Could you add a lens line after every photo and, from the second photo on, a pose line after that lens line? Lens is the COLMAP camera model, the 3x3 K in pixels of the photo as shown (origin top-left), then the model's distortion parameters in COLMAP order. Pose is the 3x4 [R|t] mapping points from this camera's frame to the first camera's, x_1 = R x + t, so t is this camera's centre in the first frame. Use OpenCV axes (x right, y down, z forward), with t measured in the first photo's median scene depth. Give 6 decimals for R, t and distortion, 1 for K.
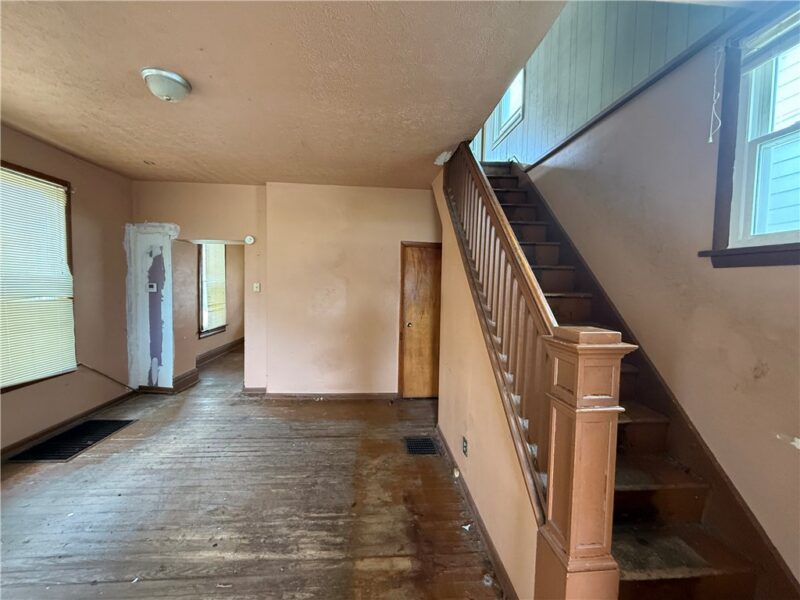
lens RADIAL K [[320.3, 0, 398.5], [0, 320.3, 300.6], [0, 0, 1]] dist [-0.000760, 0.000023]
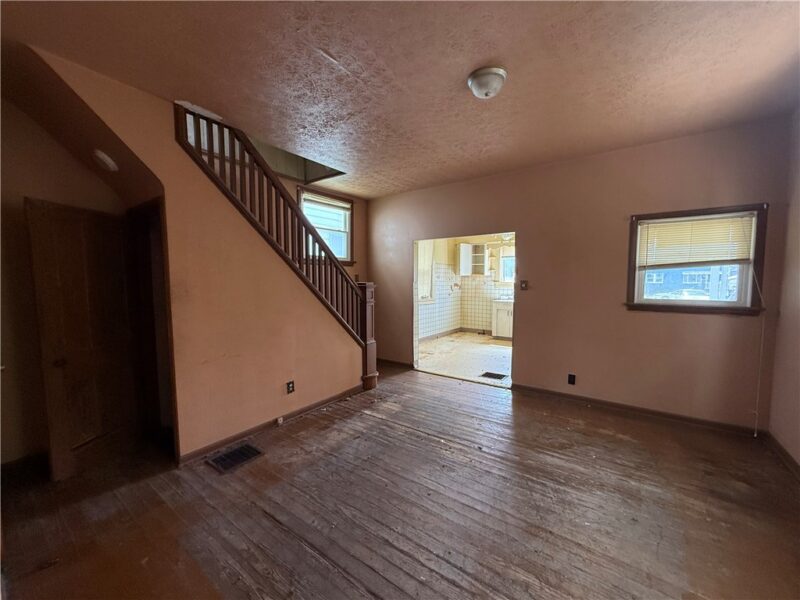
lens RADIAL K [[320.3, 0, 398.0], [0, 320.3, 302.6], [0, 0, 1]] dist [-0.000760, 0.000023]
pose [[-0.759322, -0.064471, 0.647514, -1.006249], [0.025914, 0.991294, 0.129089, -0.067448], [-0.650199, 0.114800, -0.751041, 1.691574]]
